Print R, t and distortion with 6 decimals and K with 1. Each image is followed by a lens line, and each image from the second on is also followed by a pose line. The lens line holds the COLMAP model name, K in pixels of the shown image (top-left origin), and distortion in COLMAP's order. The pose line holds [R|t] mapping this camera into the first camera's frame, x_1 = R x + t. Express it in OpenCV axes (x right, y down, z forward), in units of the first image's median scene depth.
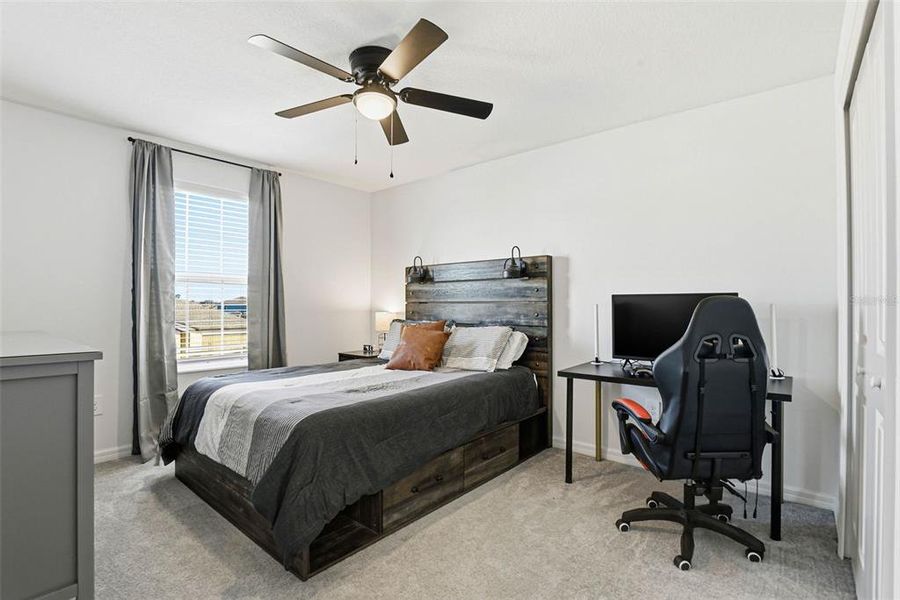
lens RADIAL K [[418.2, 0, 458.7], [0, 418.2, 302.9], [0, 0, 1]] dist [-0.037514, 0.006494]
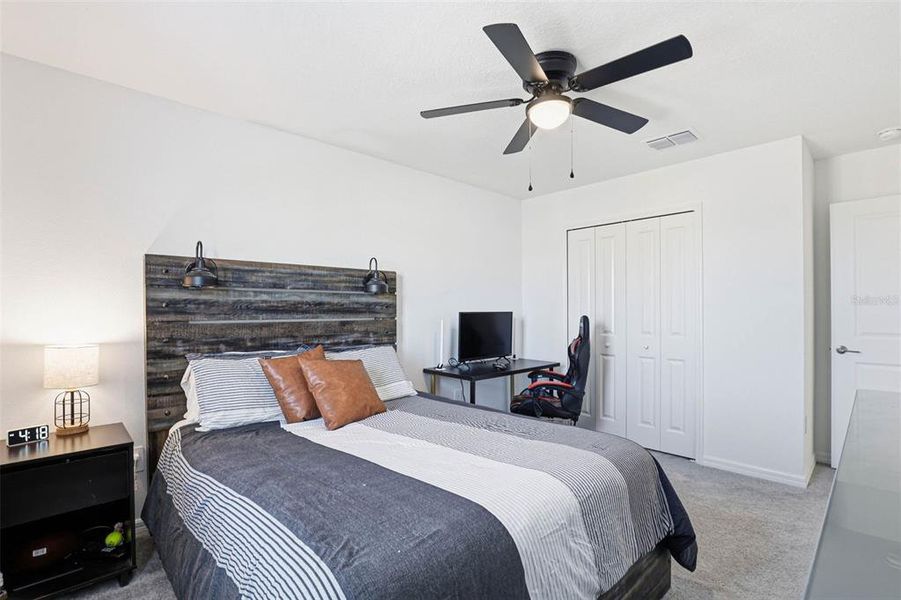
lens RADIAL K [[418.6, 0, 454.5], [0, 418.6, 306.4], [0, 0, 1]] dist [-0.037514, 0.006494]
pose [[0.116812, 0.012560, 0.993075, -0.746644], [0.001706, 0.999916, -0.012848, -0.016979], [-0.993153, 0.003195, 0.116781, 0.715842]]
